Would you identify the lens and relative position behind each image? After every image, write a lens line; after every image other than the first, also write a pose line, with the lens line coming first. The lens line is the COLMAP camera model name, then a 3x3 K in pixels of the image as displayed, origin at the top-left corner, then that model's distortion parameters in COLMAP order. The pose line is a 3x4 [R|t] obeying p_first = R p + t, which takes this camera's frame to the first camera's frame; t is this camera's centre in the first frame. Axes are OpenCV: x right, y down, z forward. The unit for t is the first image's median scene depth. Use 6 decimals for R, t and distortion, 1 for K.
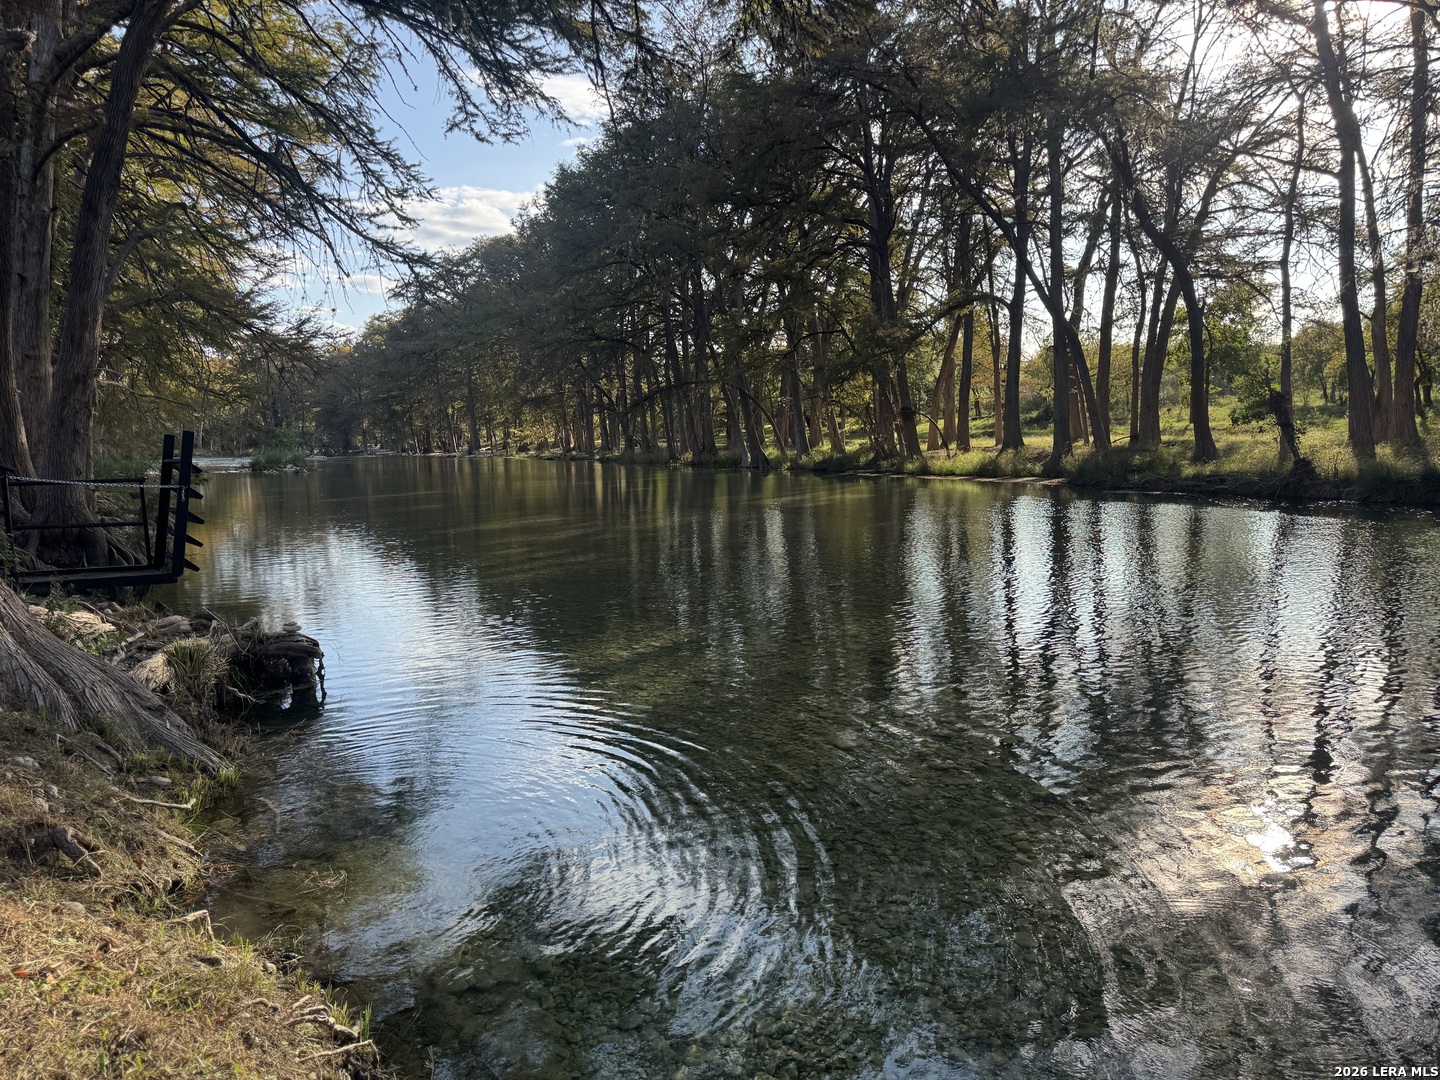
lens RADIAL K [[1026.2, 0, 720.0], [0, 1026.2, 540.0], [0, 0, 1]] dist [0.003825, 0.000936]
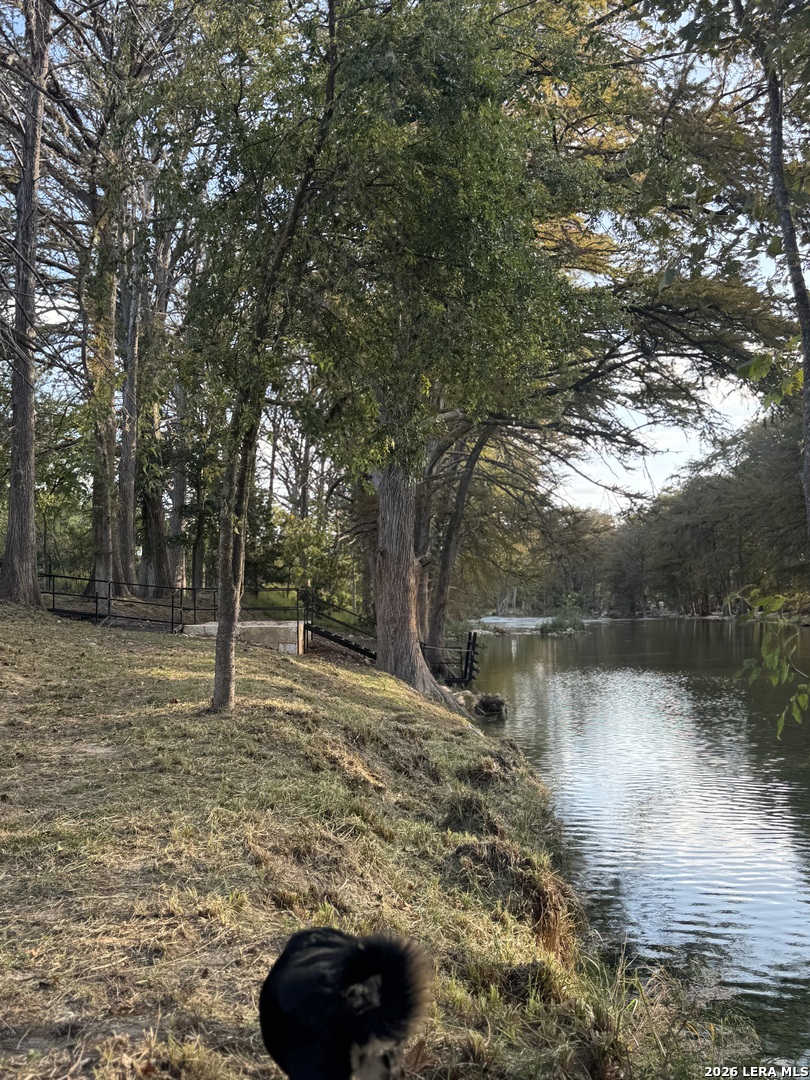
lens RADIAL K [[1129.8, 0, 405.0], [0, 1129.8, 540.0], [0, 0, 1]] dist [0.210120, -0.472608]
pose [[0.843257, -0.023938, -0.536978, 1.044864], [-0.054210, 0.990126, -0.129271, 0.064529], [0.534771, 0.138118, 0.833633, -1.820721]]
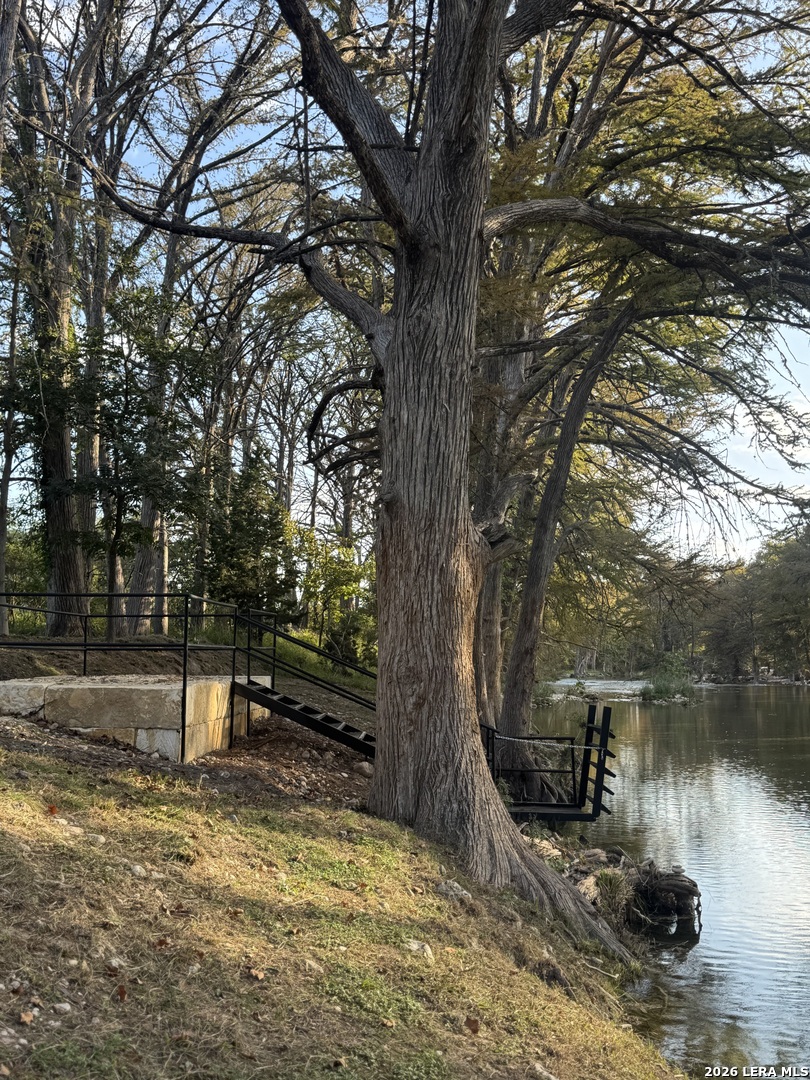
lens RADIAL K [[1129.8, 0, 405.0], [0, 1129.8, 540.0], [0, 0, 1]] dist [0.210120, -0.472608]
pose [[0.808528, -0.044211, -0.586795, 0.149871], [-0.074683, 0.981401, -0.176847, -0.033927], [0.583699, 0.186809, 0.790188, -0.363797]]
